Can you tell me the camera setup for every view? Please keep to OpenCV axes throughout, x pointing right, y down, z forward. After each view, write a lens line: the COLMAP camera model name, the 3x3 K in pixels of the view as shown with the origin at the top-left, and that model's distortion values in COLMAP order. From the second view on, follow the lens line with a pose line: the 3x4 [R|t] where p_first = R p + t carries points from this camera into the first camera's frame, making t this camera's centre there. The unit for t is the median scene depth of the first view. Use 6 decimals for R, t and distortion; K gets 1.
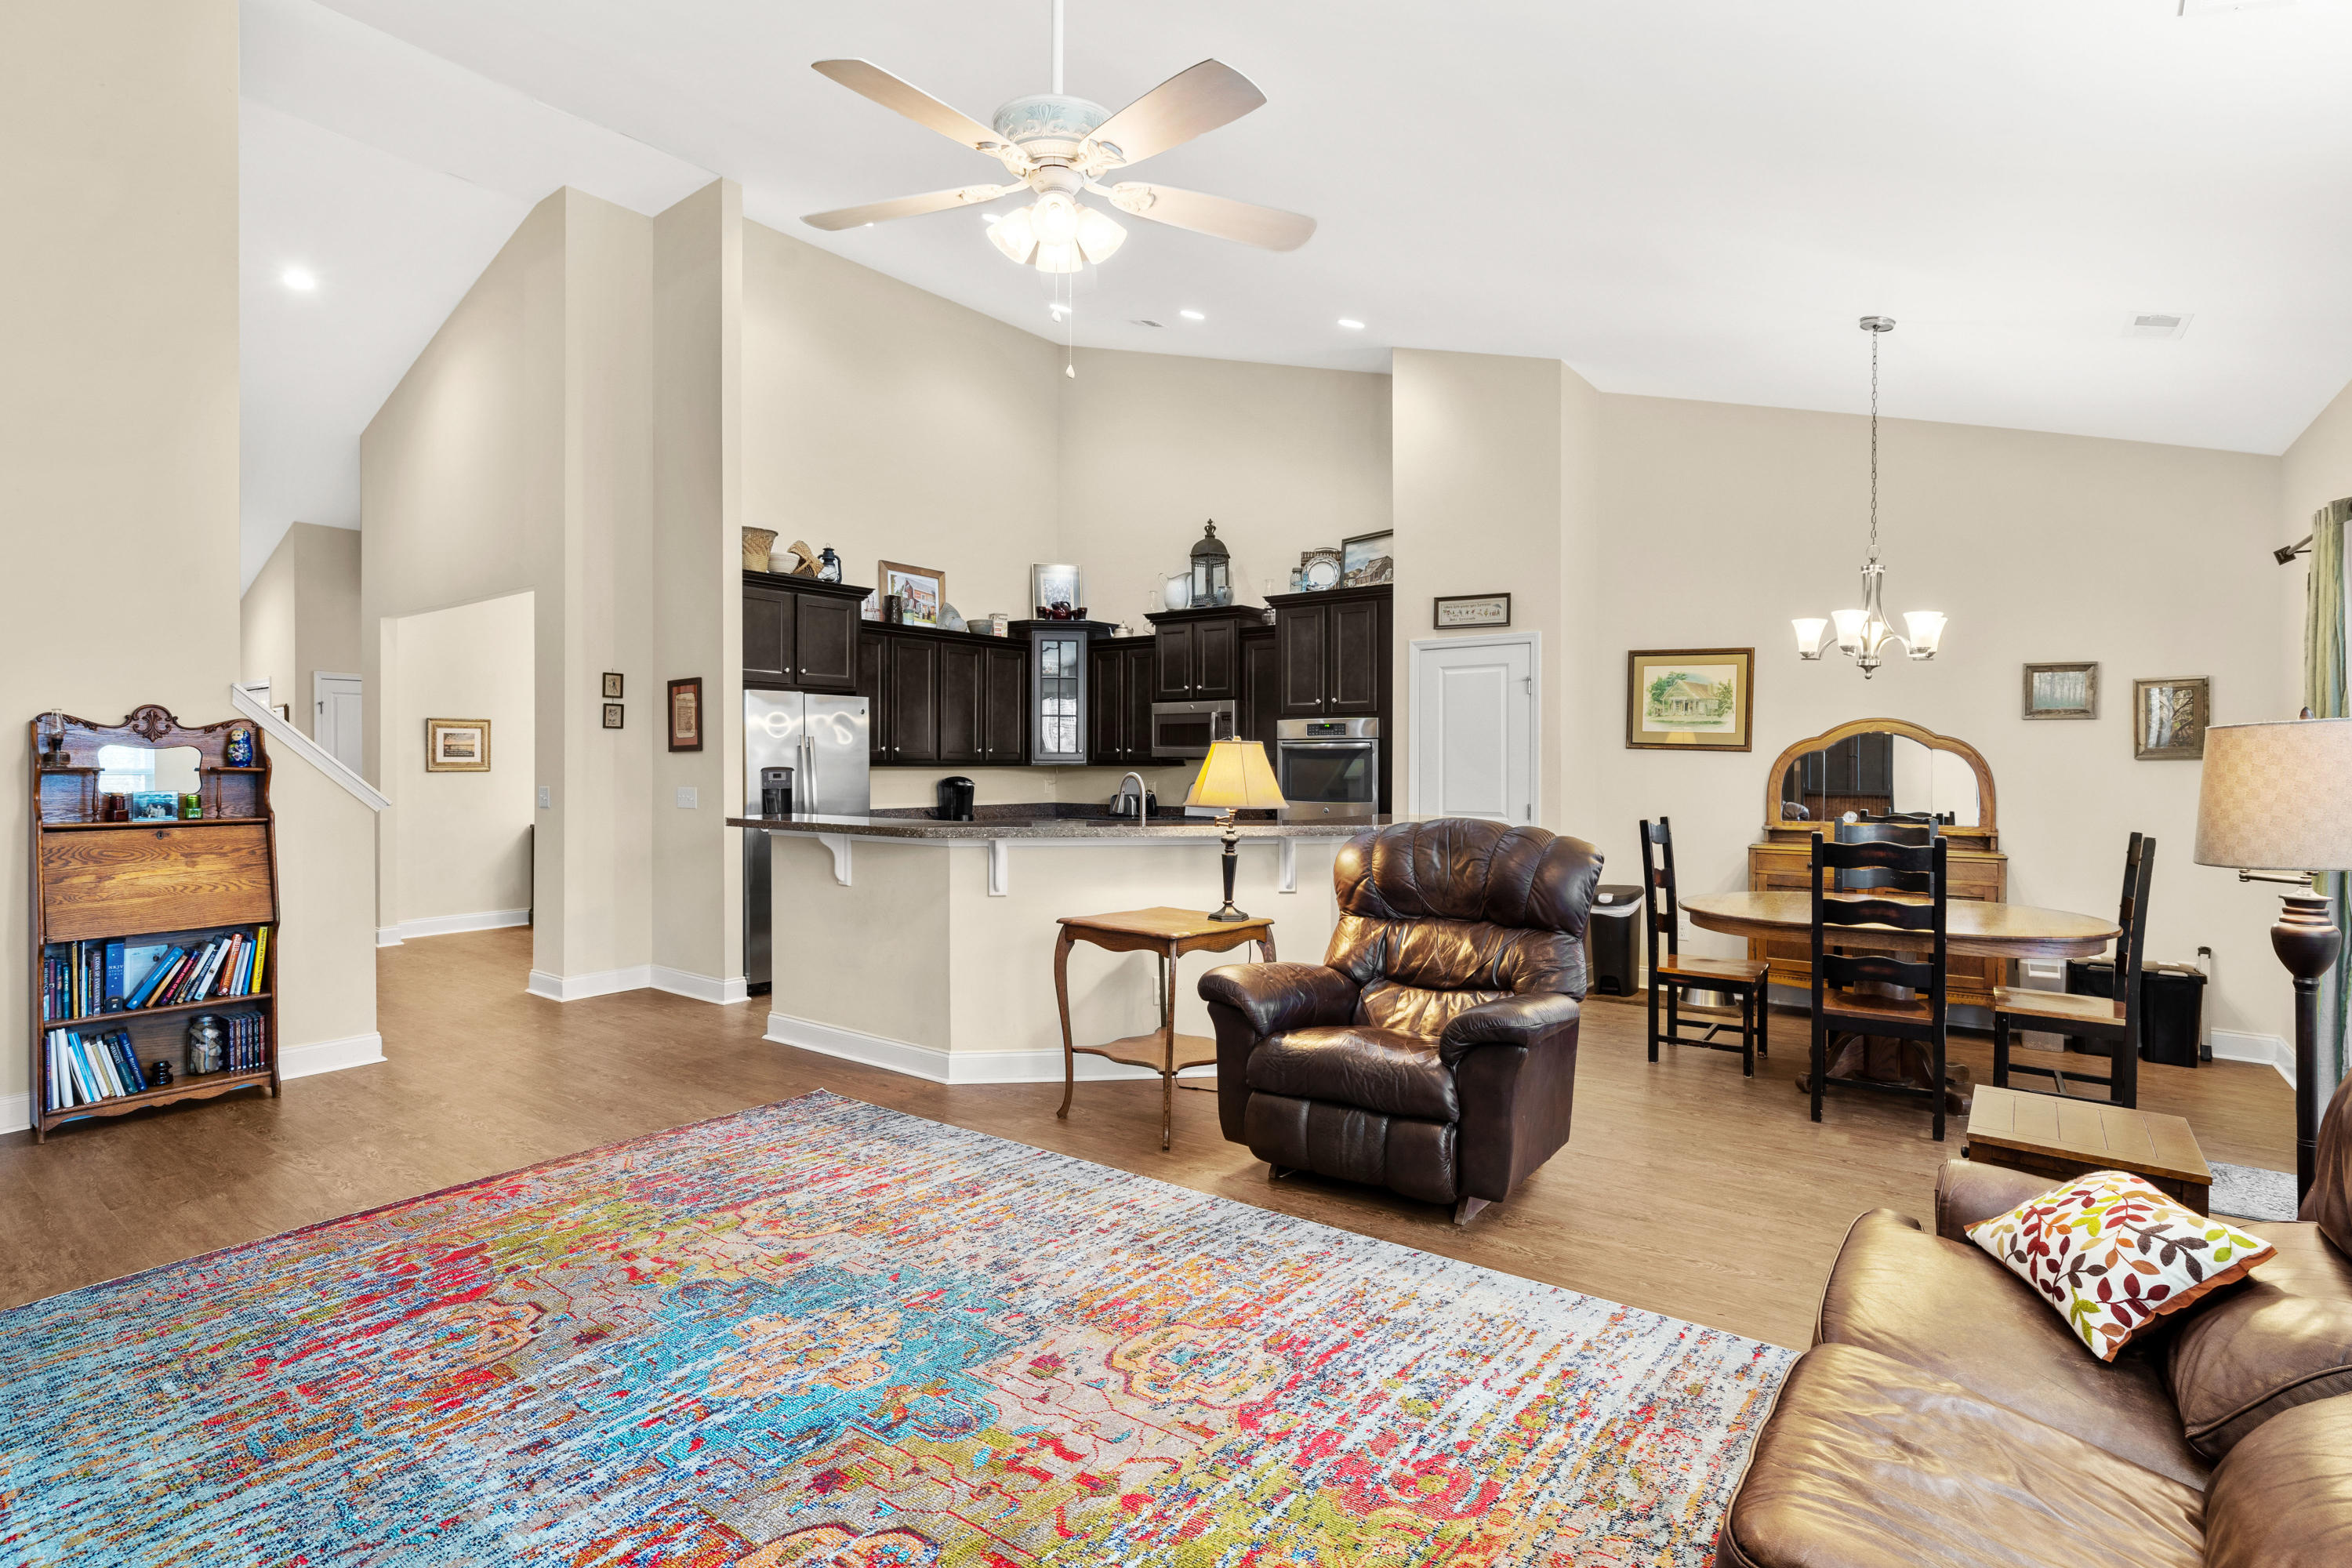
lens RADIAL K [[1179.0, 0, 1188.1], [0, 1179.0, 774.9], [0, 0, 1]] dist [-0.036187, 0.010129]
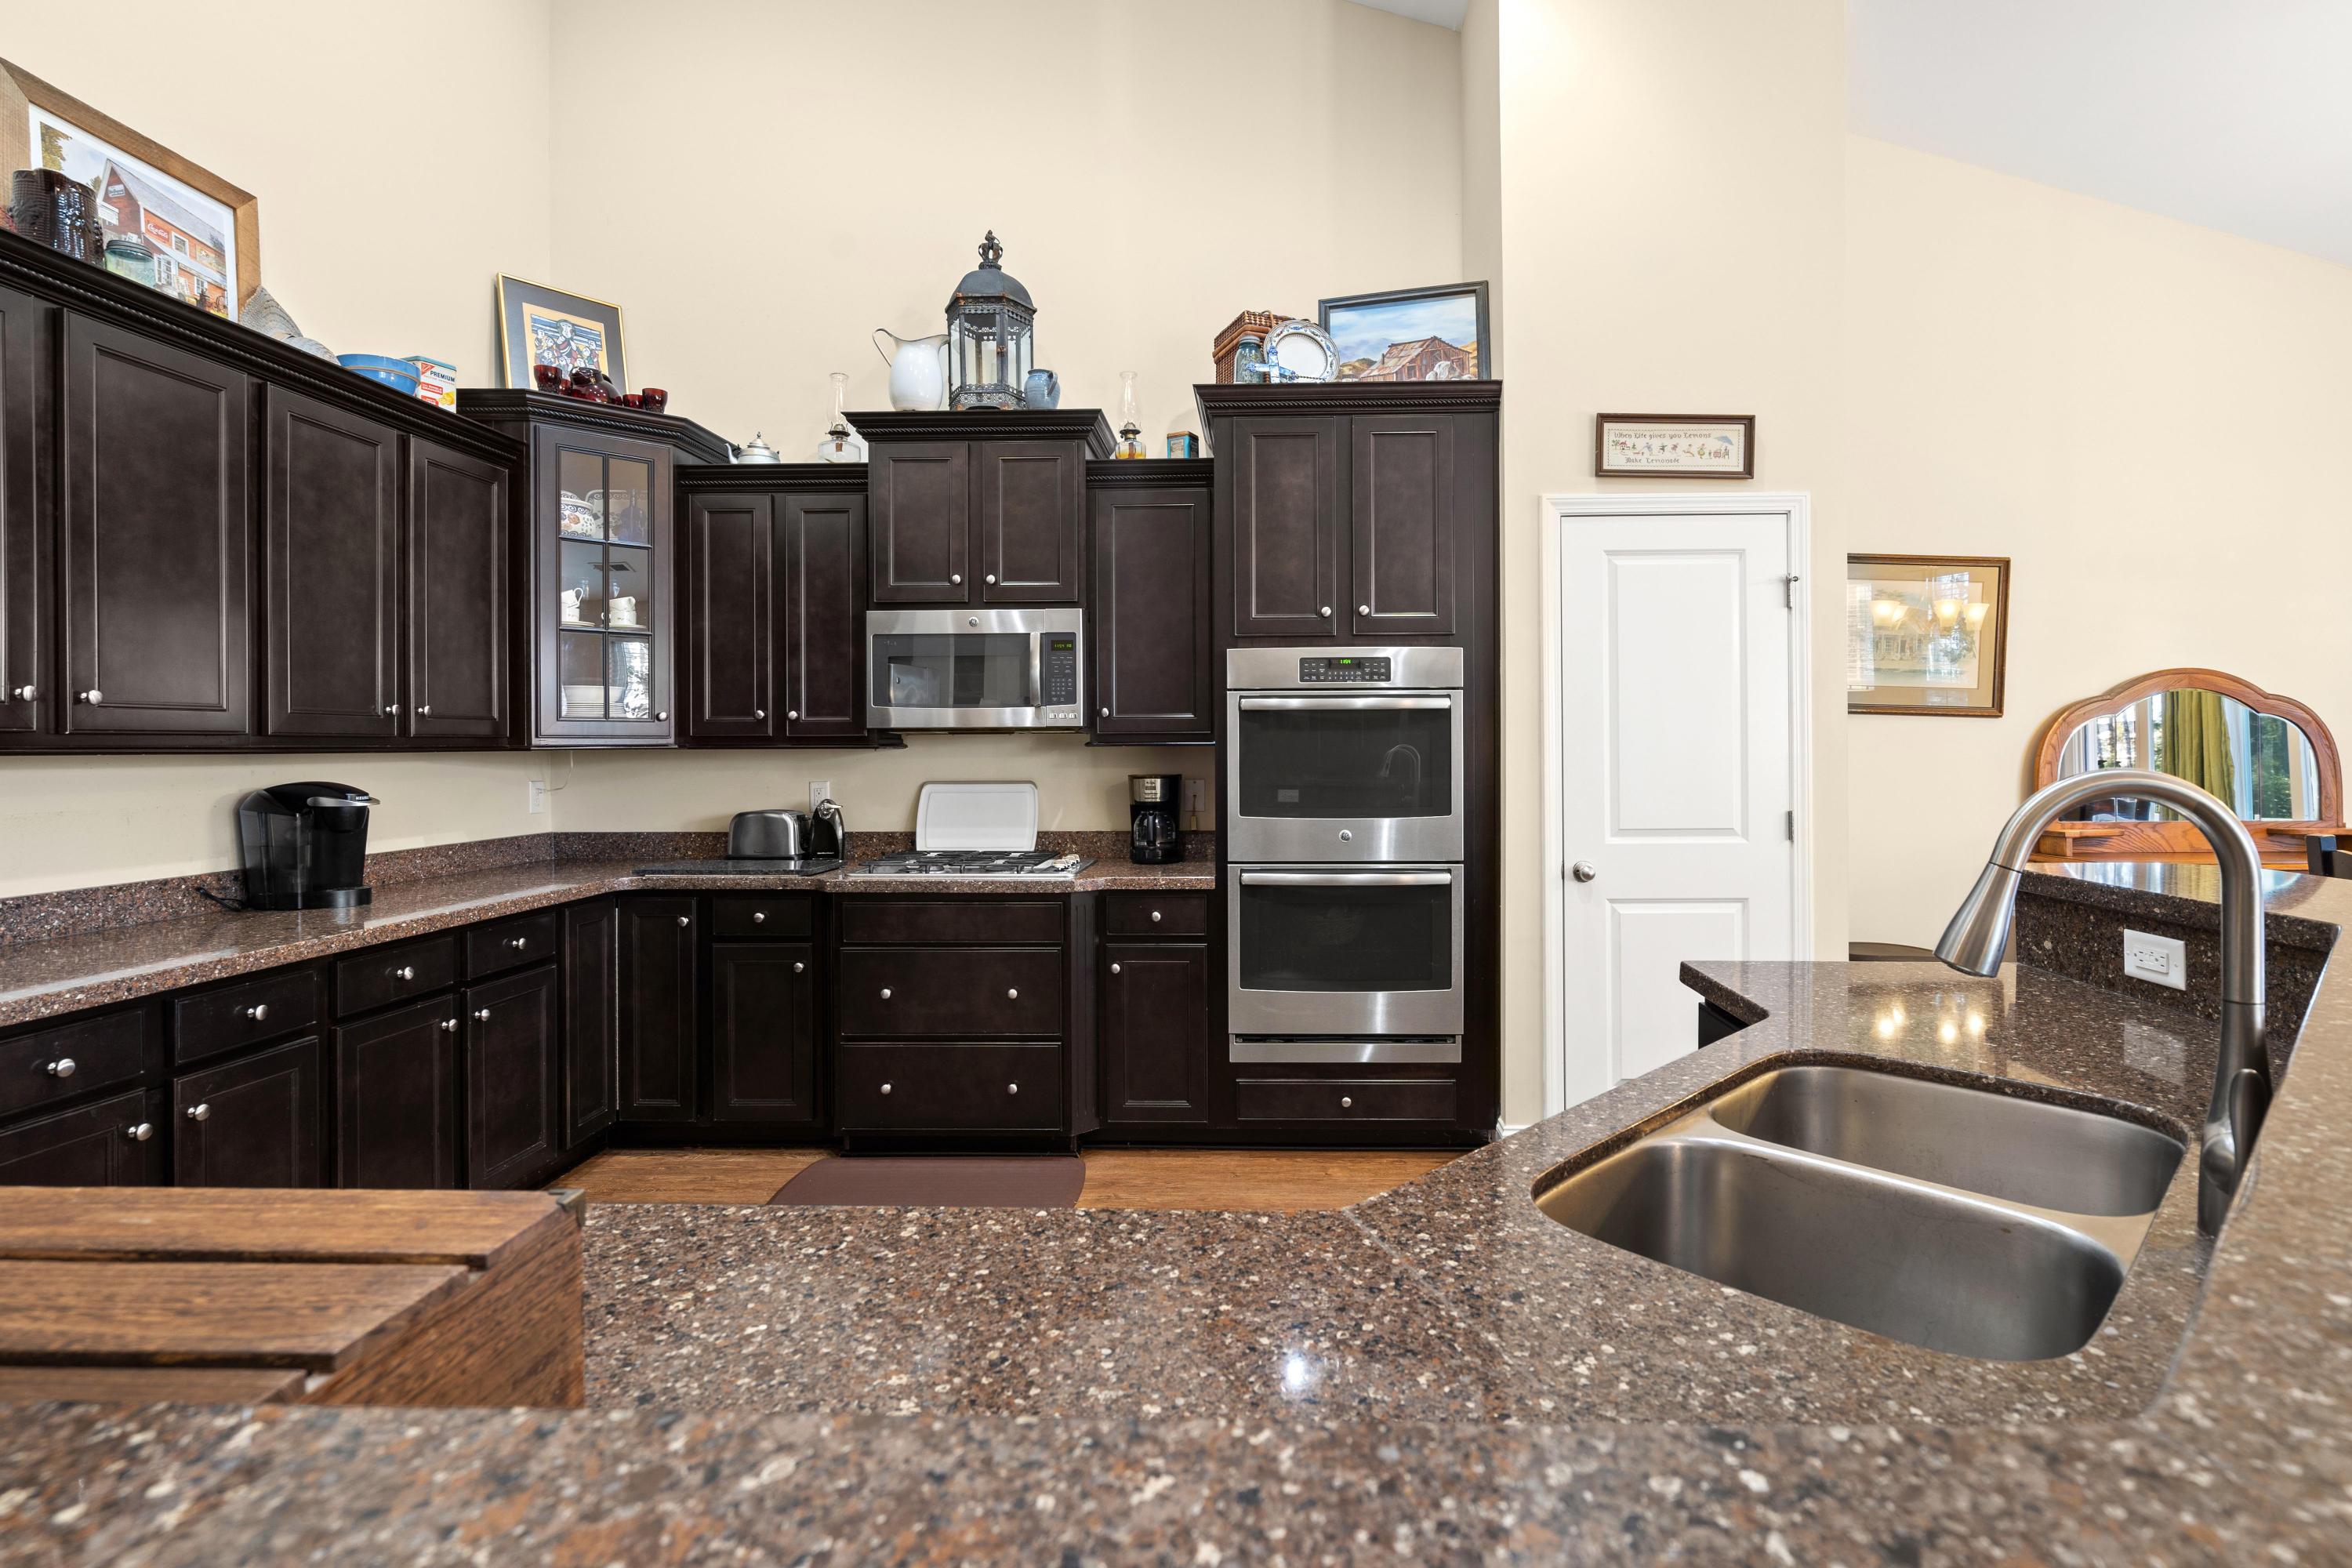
lens RADIAL K [[1179.0, 0, 1188.1], [0, 1179.0, 774.9], [0, 0, 1]] dist [-0.036187, 0.010129]
pose [[0.824524, -0.024870, 0.565280, -0.379396], [0.011539, 0.999565, 0.027145, -0.017250], [-0.565709, -0.015859, 0.824453, 1.141679]]
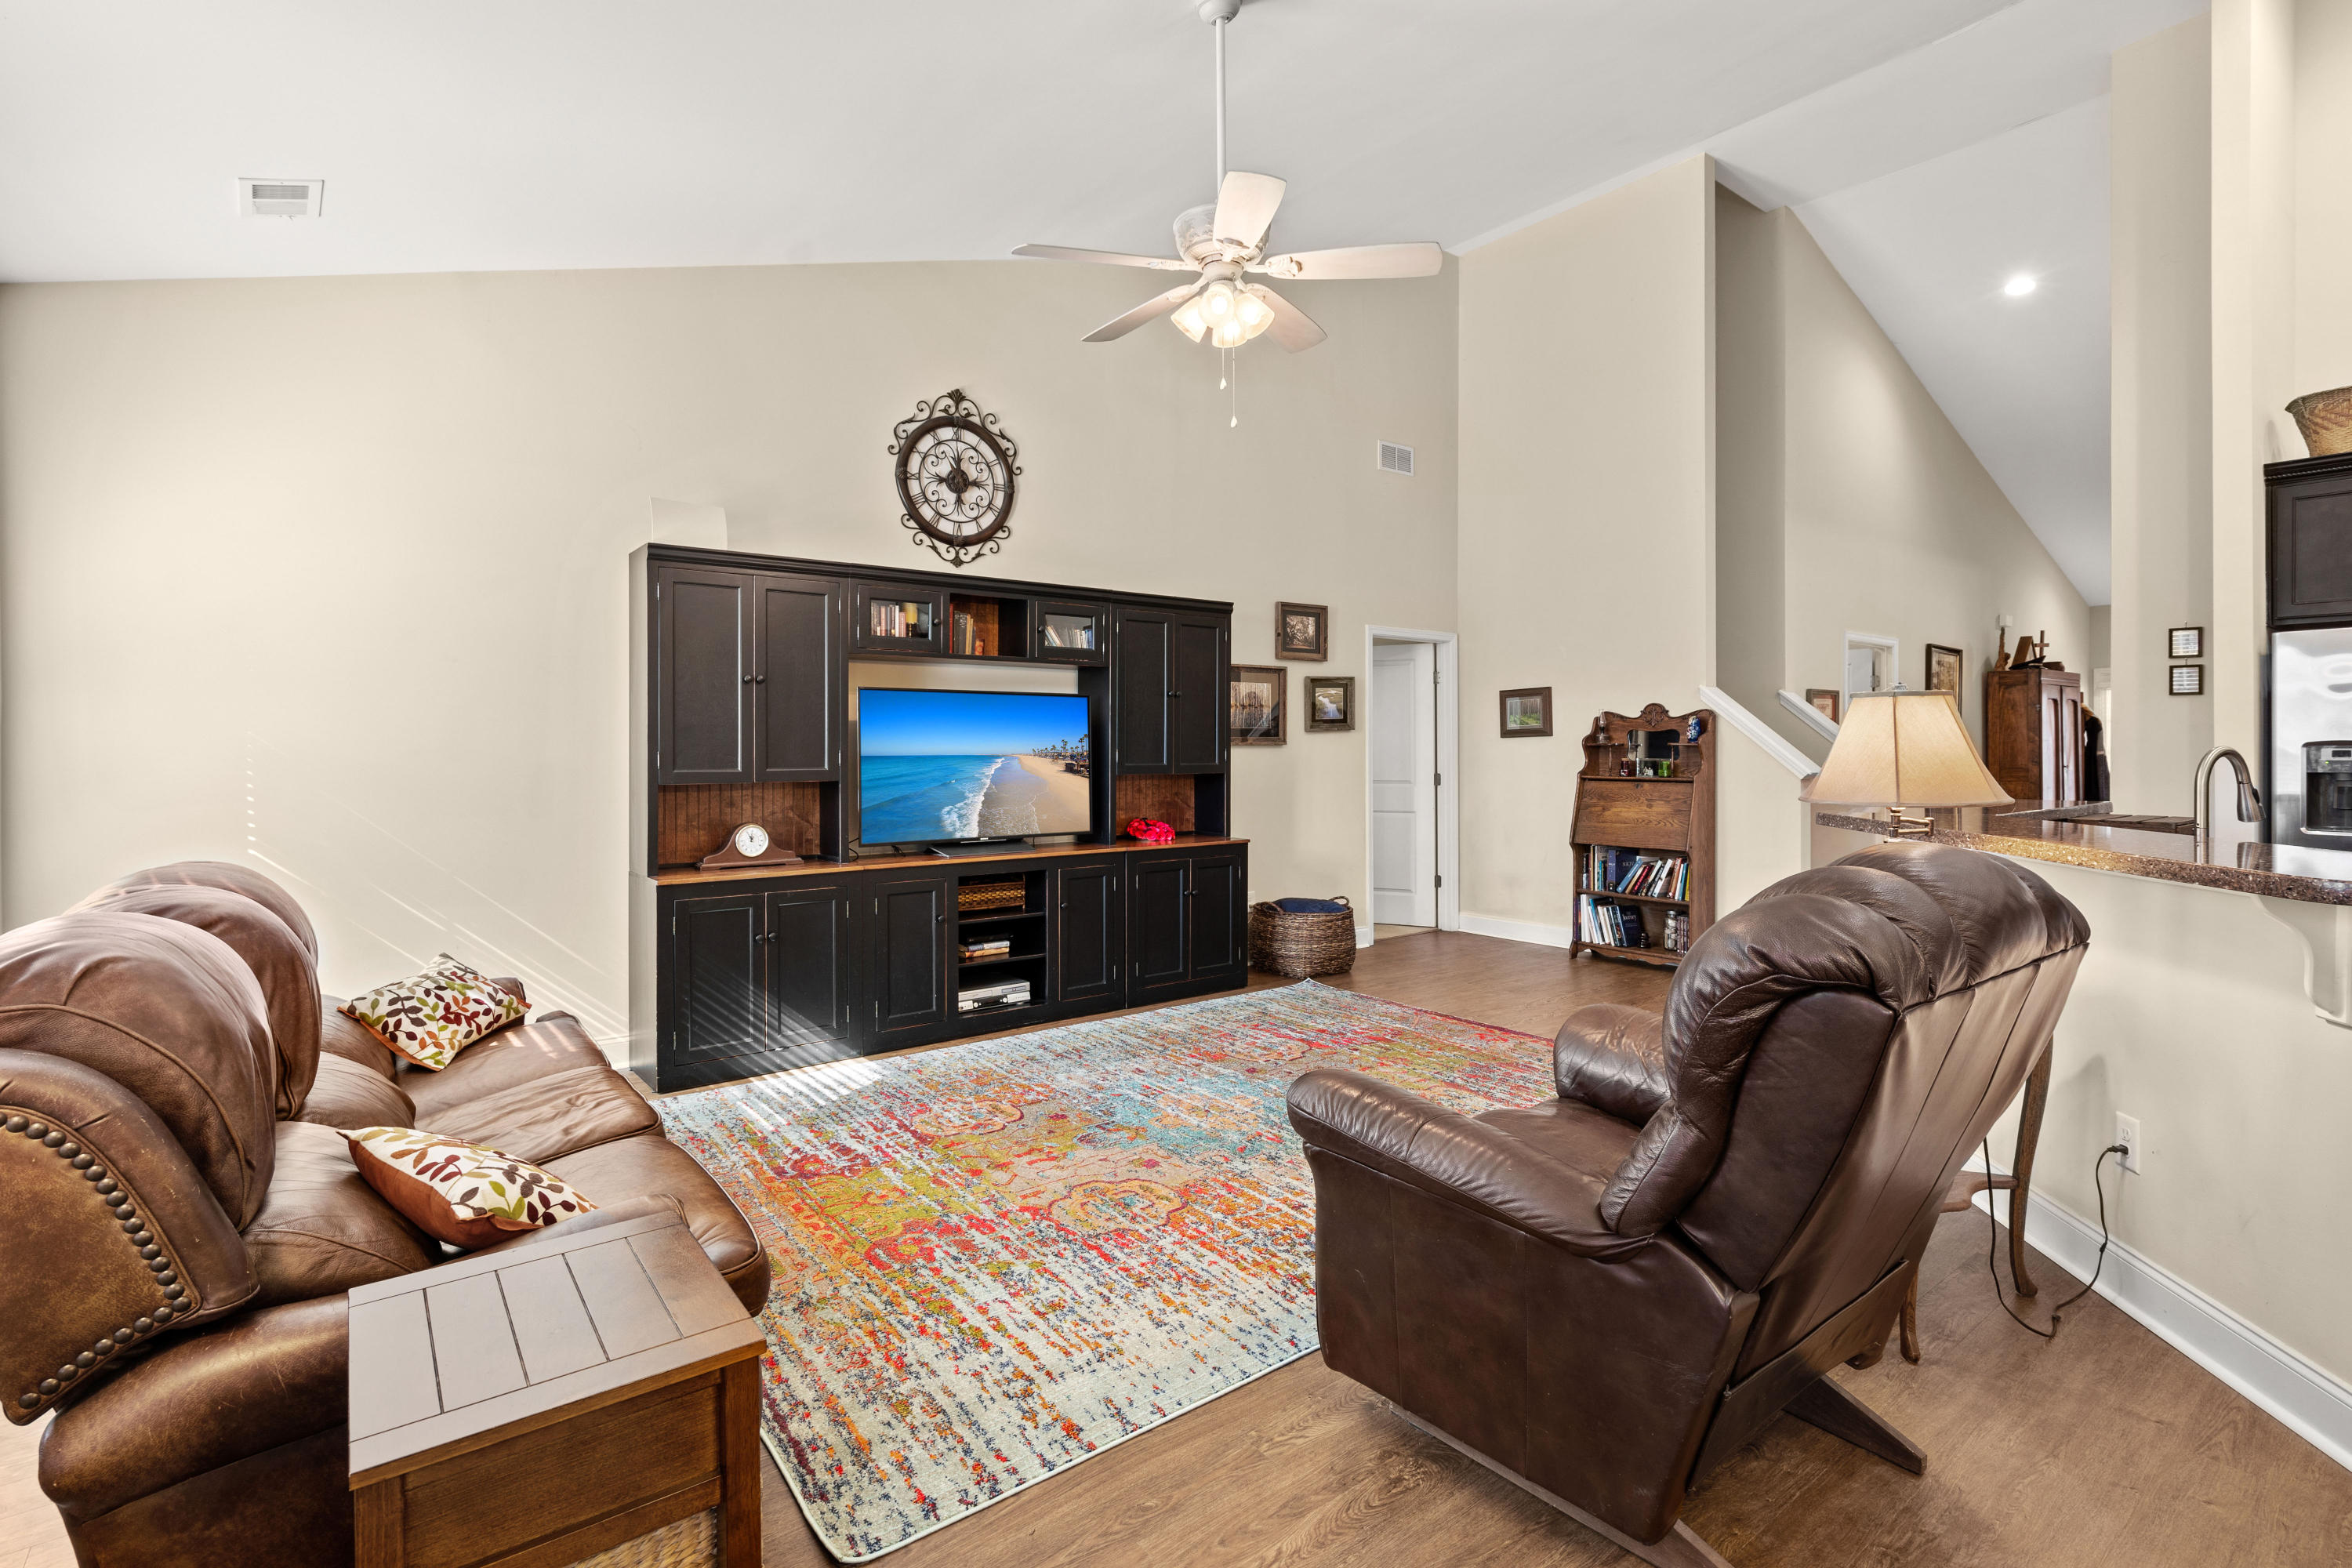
lens RADIAL K [[1179.0, 0, 1188.1], [0, 1179.0, 774.9], [0, 0, 1]] dist [-0.036187, 0.010129]
pose [[-0.256764, 0.043573, -0.965491, 0.756575], [-0.002752, 0.998946, 0.045814, -0.025468], [0.966470, 0.014421, -0.256374, 0.856842]]
